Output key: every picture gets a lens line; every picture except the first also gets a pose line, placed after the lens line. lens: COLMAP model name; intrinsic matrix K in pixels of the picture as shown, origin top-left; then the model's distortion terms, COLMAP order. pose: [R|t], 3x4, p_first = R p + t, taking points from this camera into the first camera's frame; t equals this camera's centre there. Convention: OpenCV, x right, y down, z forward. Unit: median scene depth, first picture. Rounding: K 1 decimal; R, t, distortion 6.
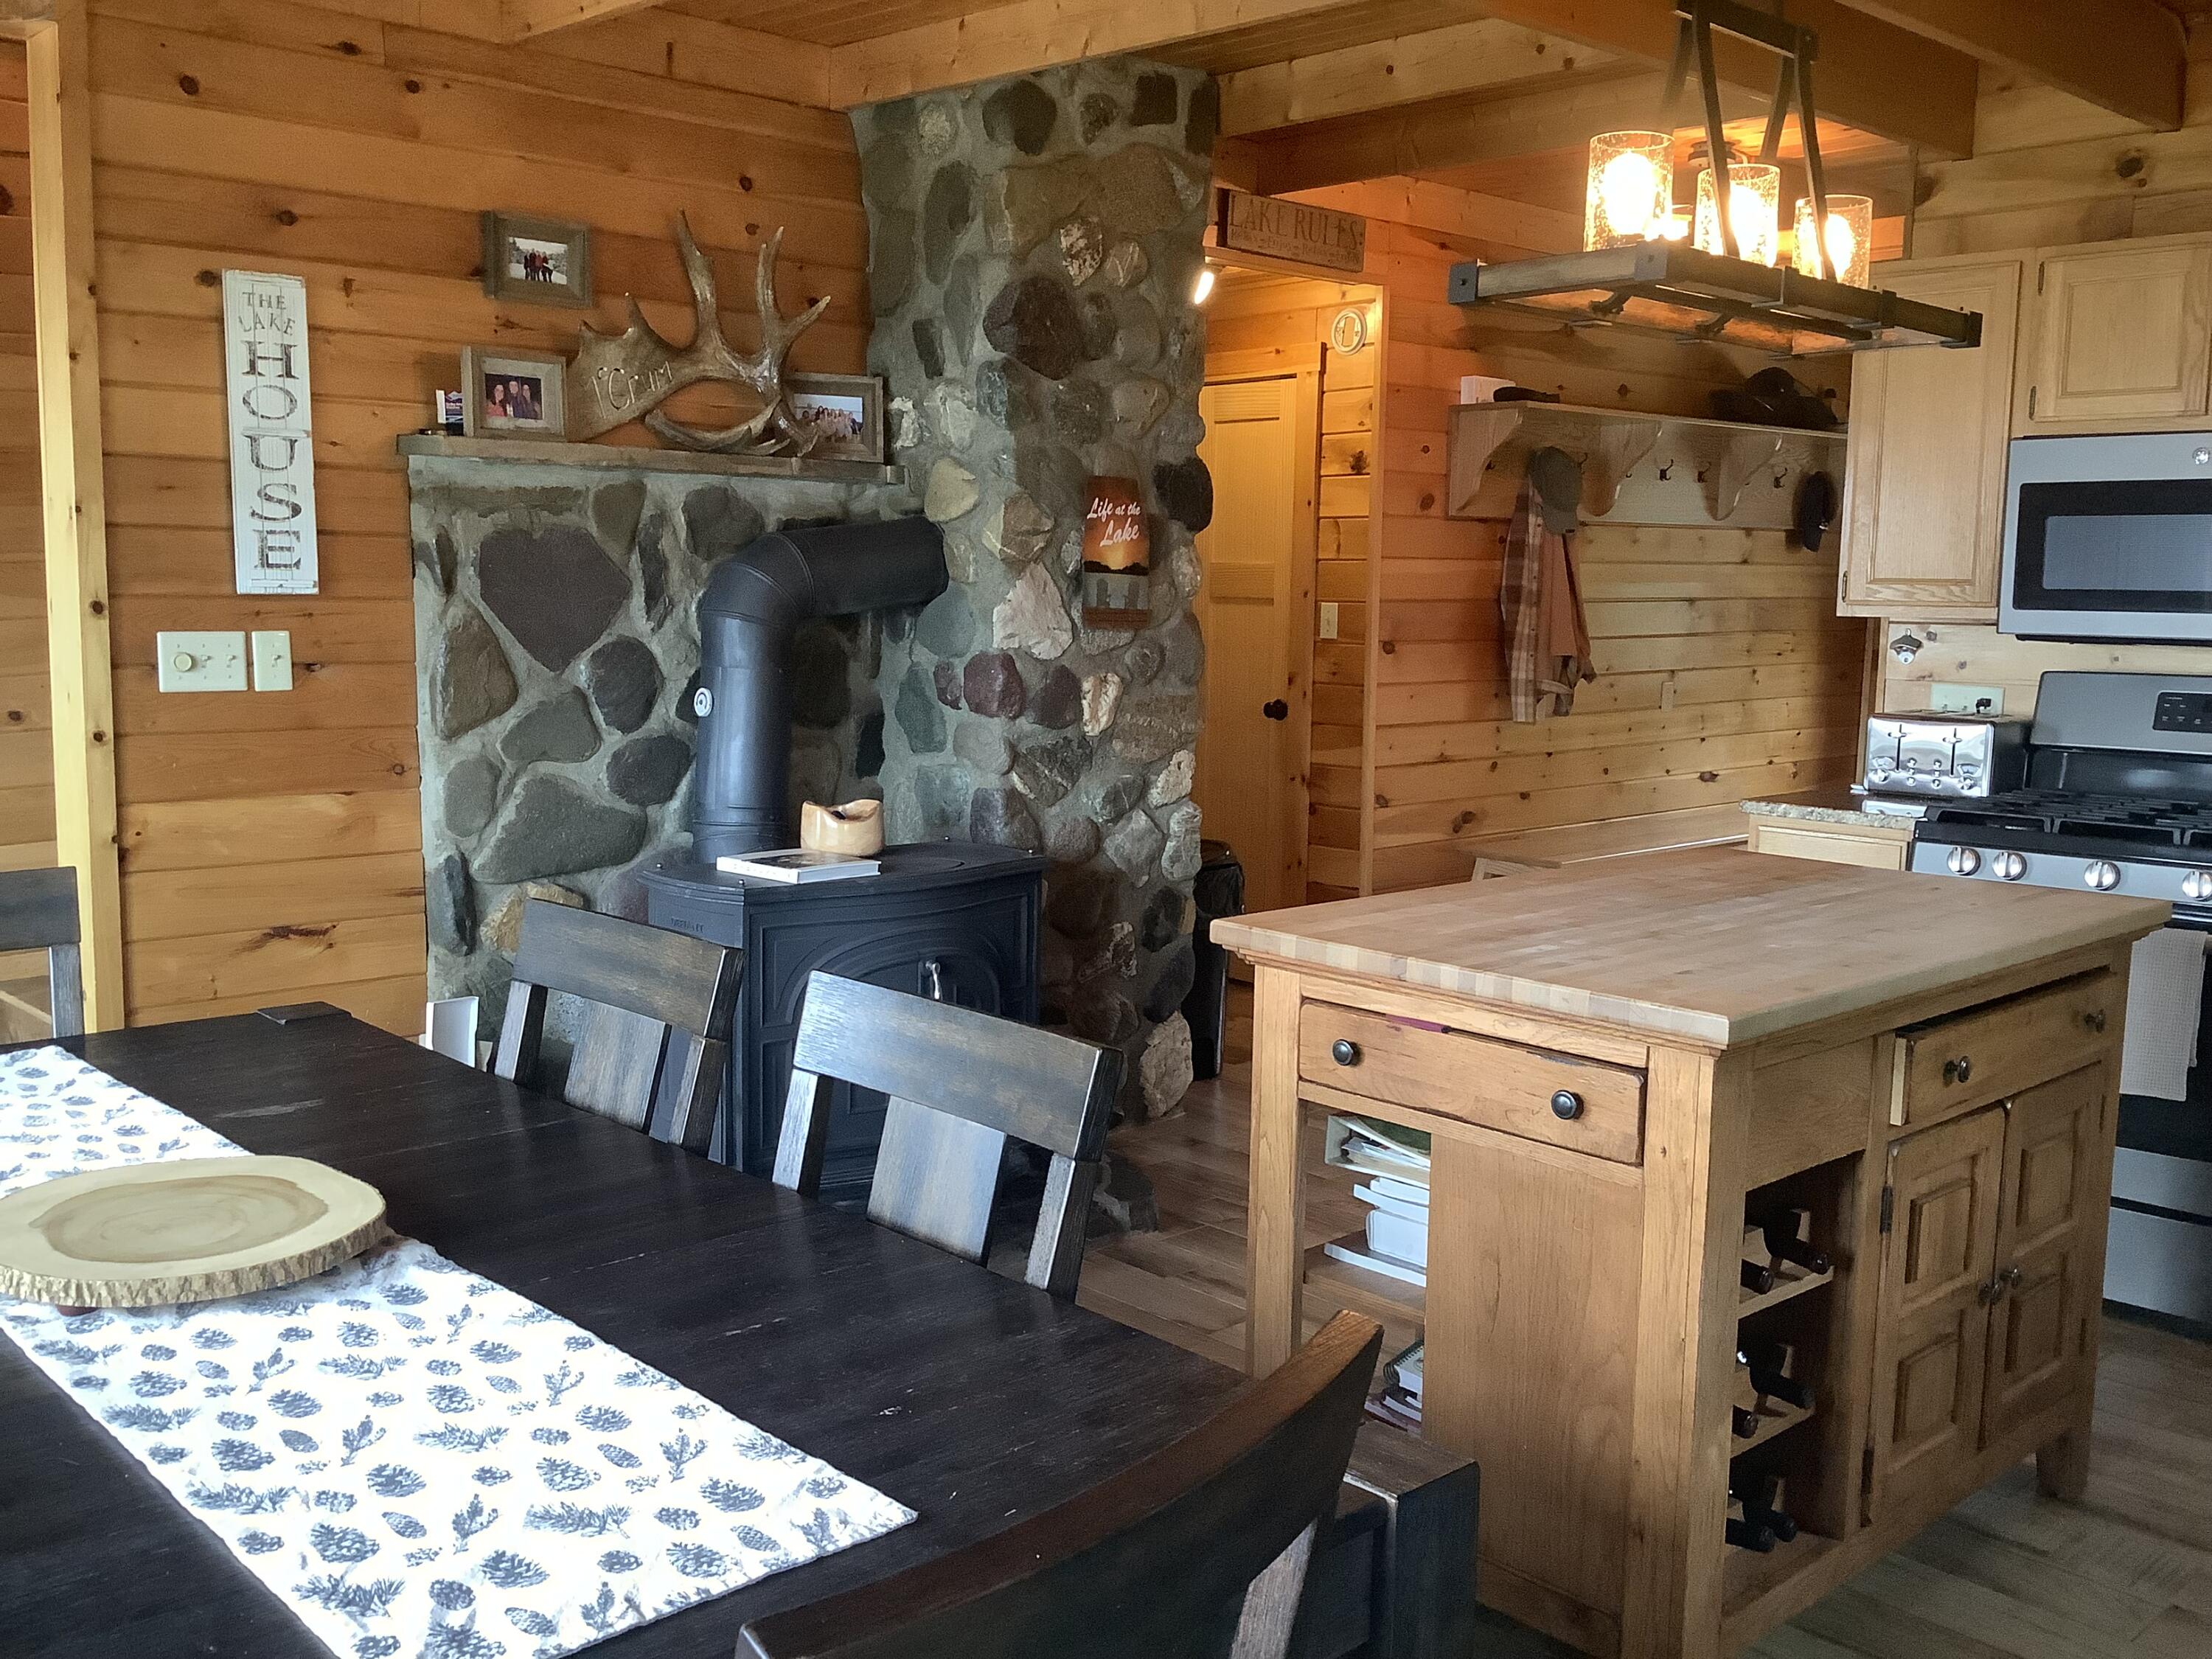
lens RADIAL K [[2037.8, 0, 1105.6], [0, 2037.8, 826.4], [0, 0, 1]] dist [0.037956, 0.000000]
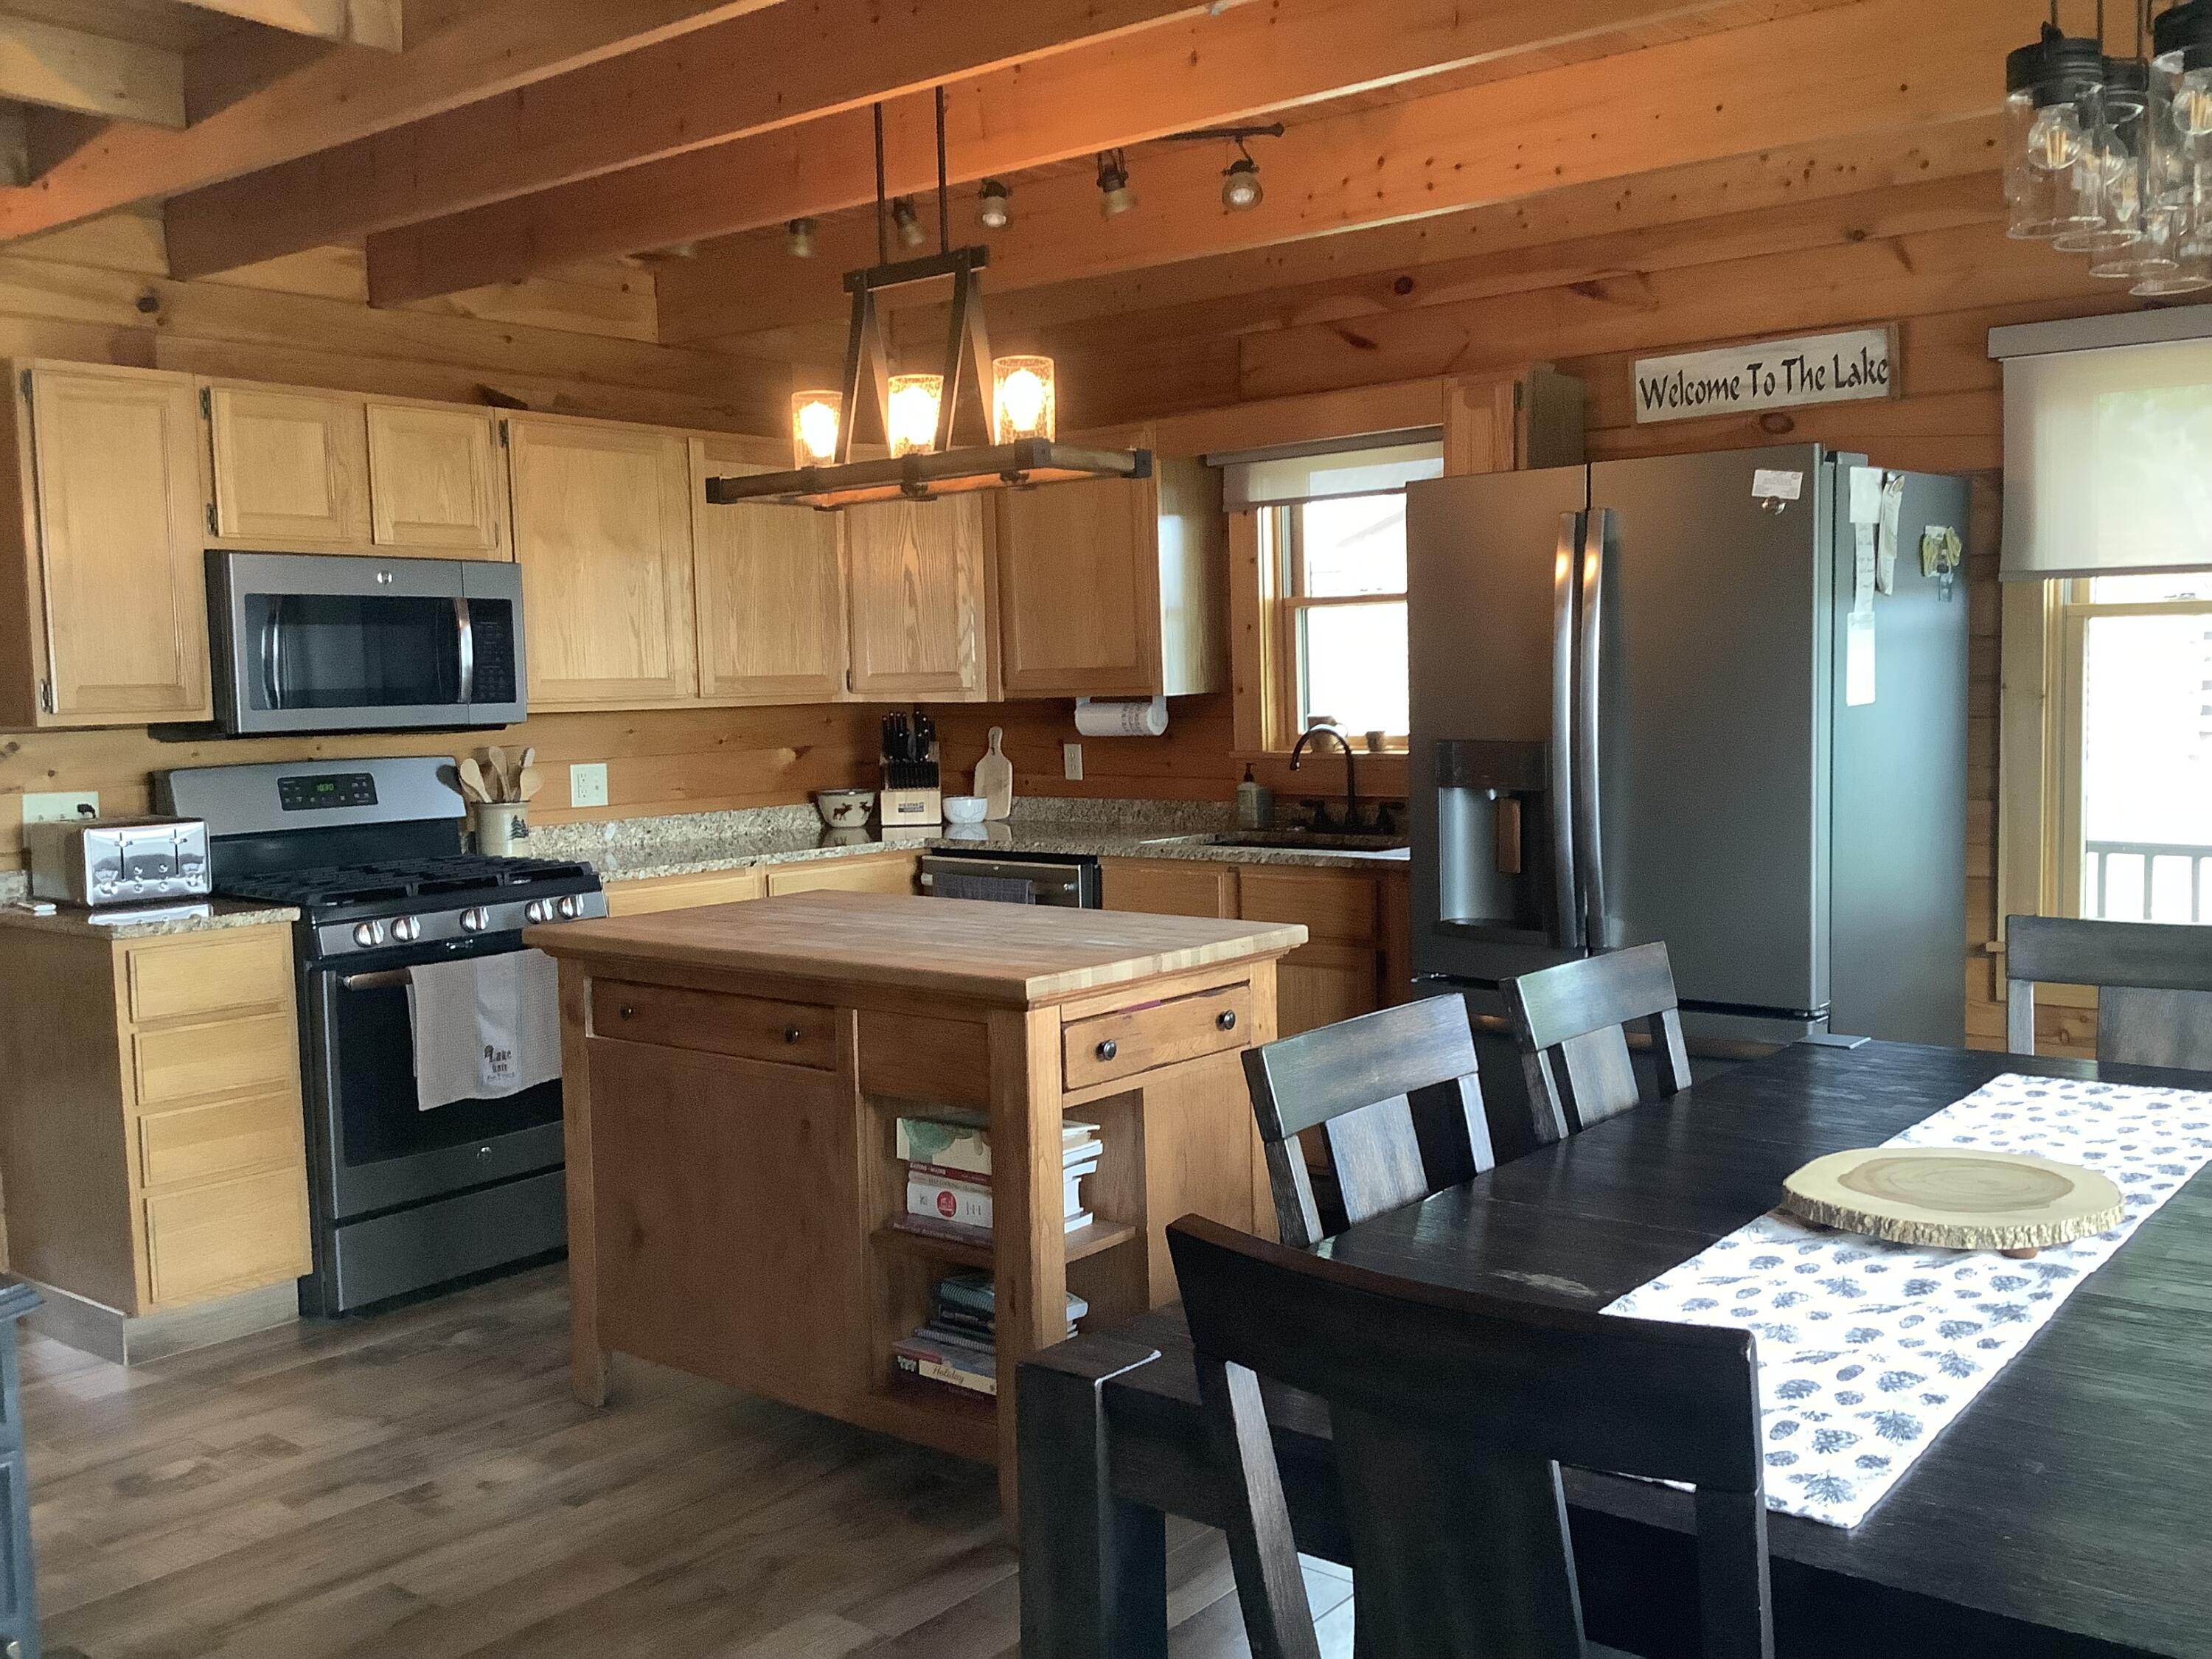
lens RADIAL K [[2037.8, 0, 1107.6], [0, 2037.8, 825.4], [0, 0, 1]] dist [0.037956, 0.000000]
pose [[-0.158238, -0.086643, 0.983592, -0.678624], [0.134259, 0.985003, 0.108366, -0.099734], [-0.978231, 0.149204, -0.144232, 0.702878]]
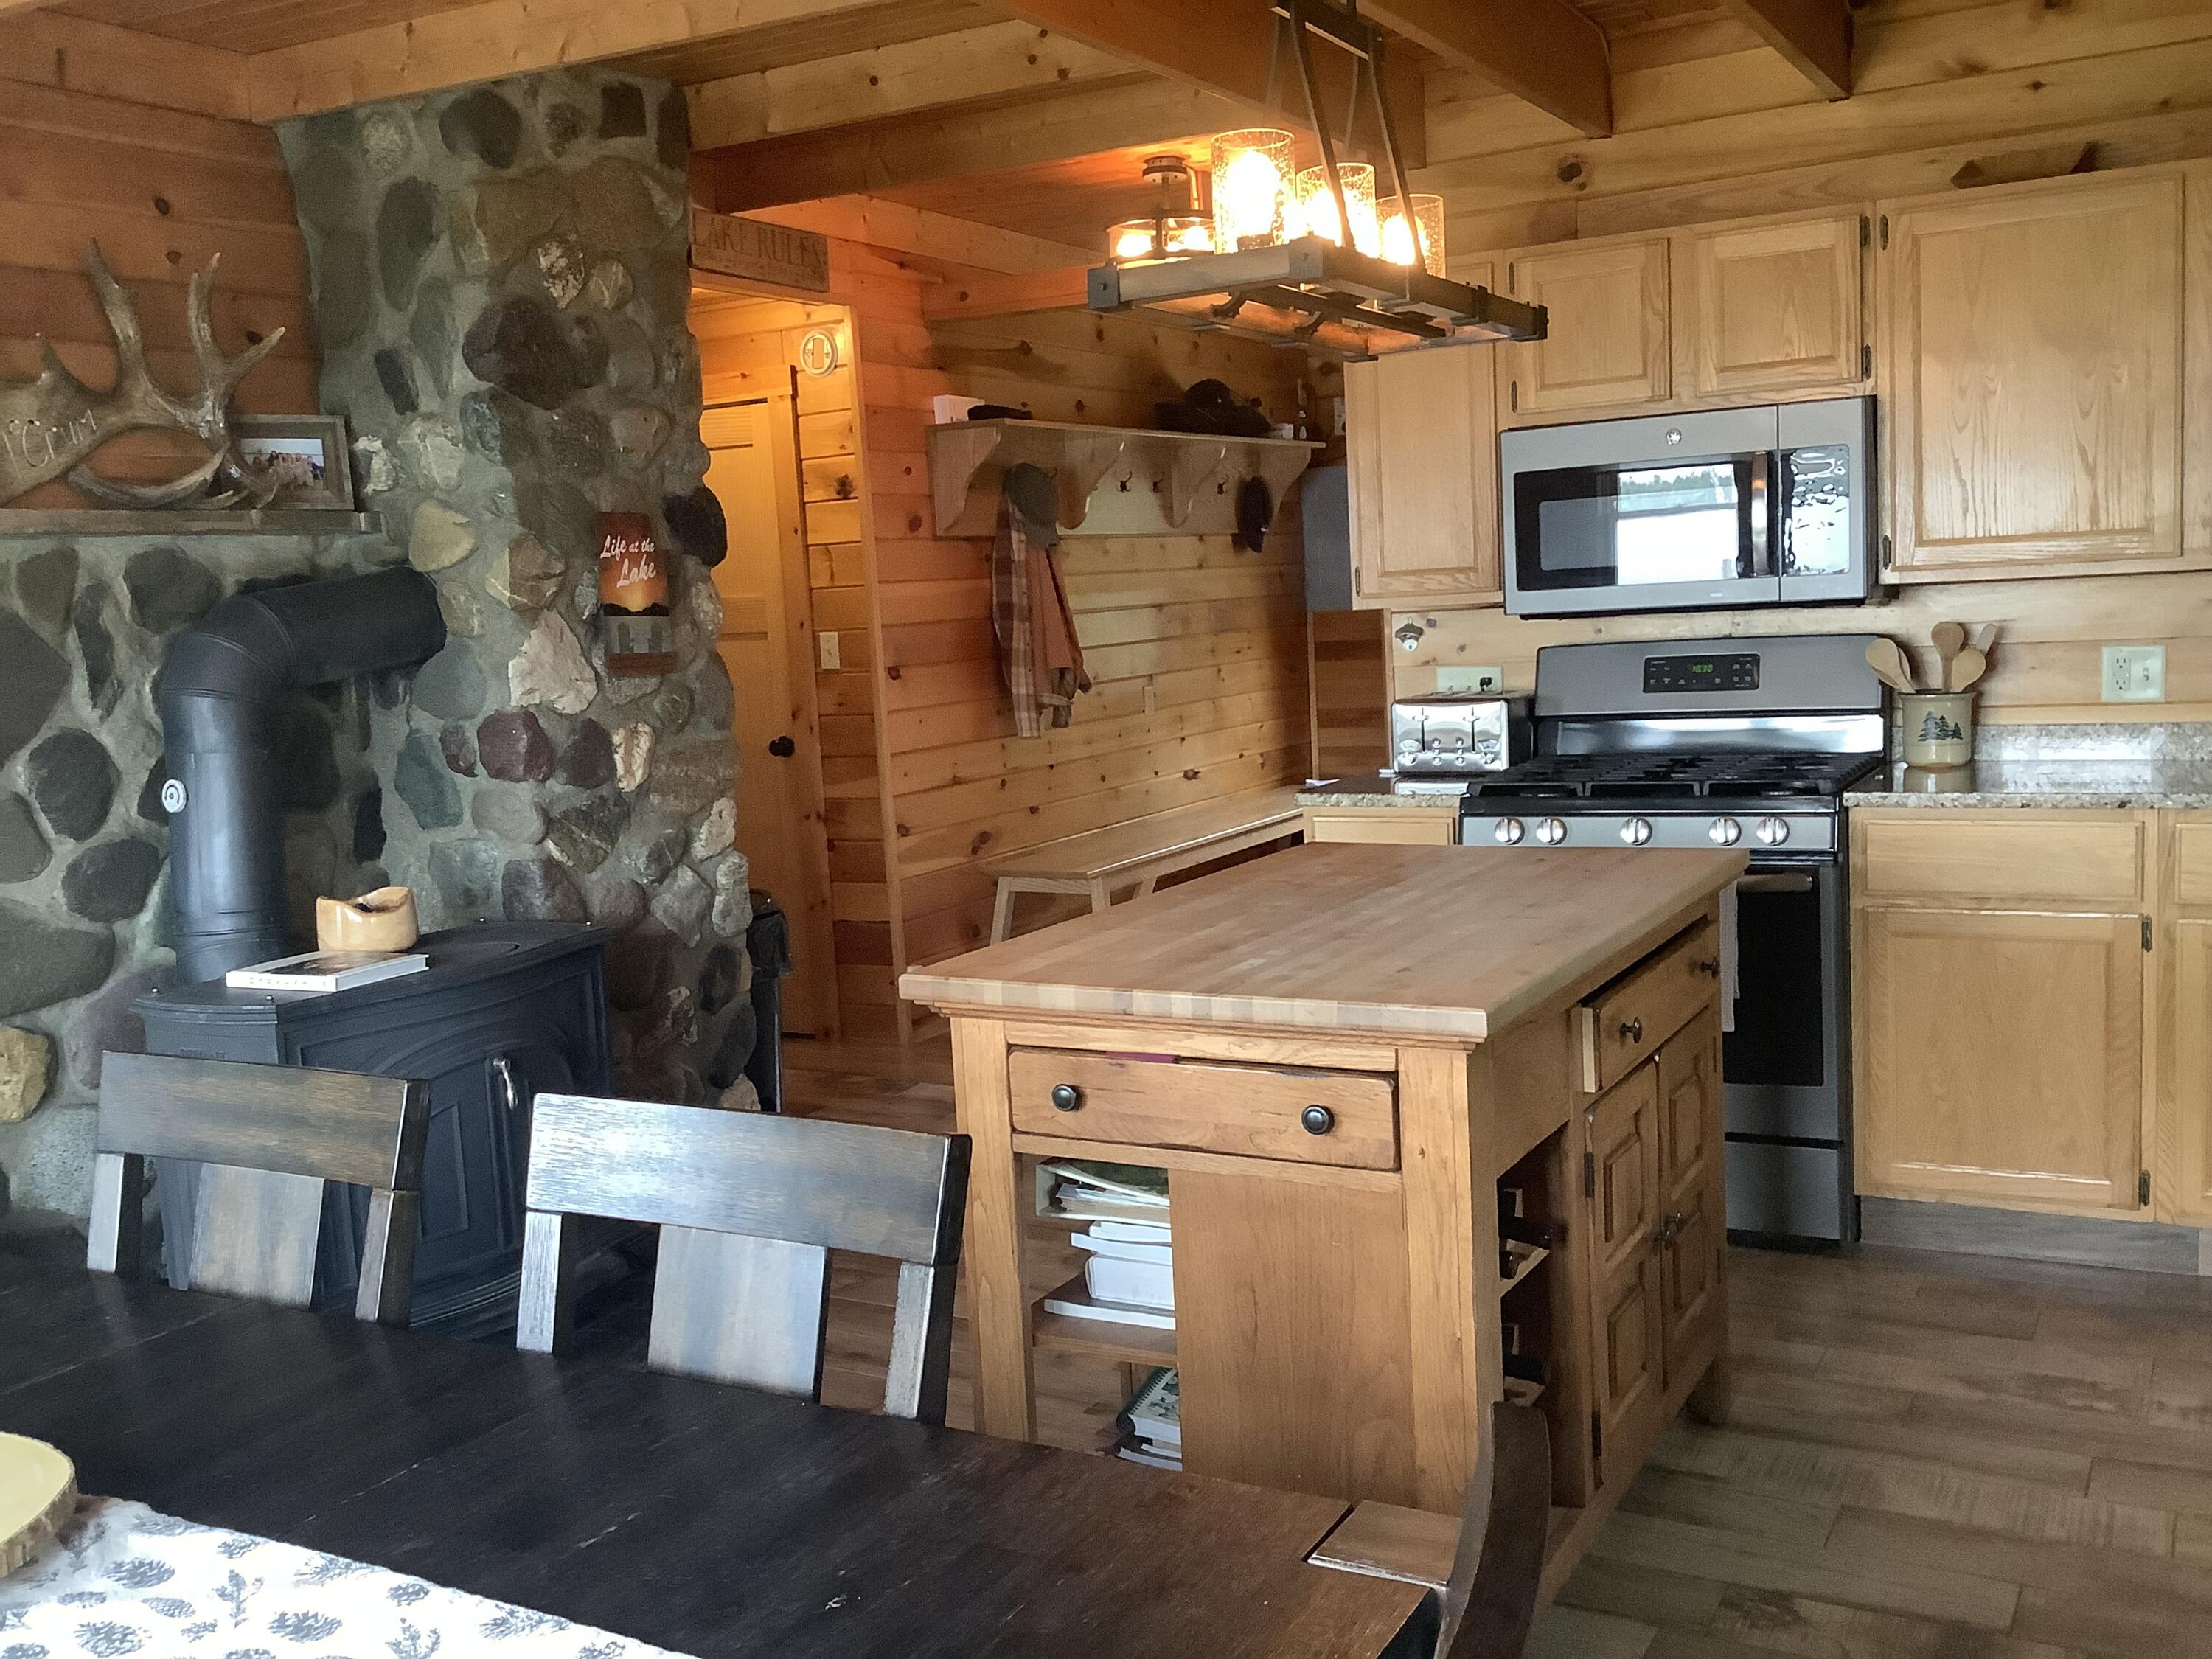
lens RADIAL K [[2037.8, 0, 1102.3], [0, 2037.8, 825.3], [0, 0, 1]] dist [0.037956, 0.000000]
pose [[0.951931, -0.100670, 0.289298, -0.078069], [0.104626, 0.994510, 0.001798, -0.009062], [-0.287891, 0.028557, 0.957237, 0.051686]]
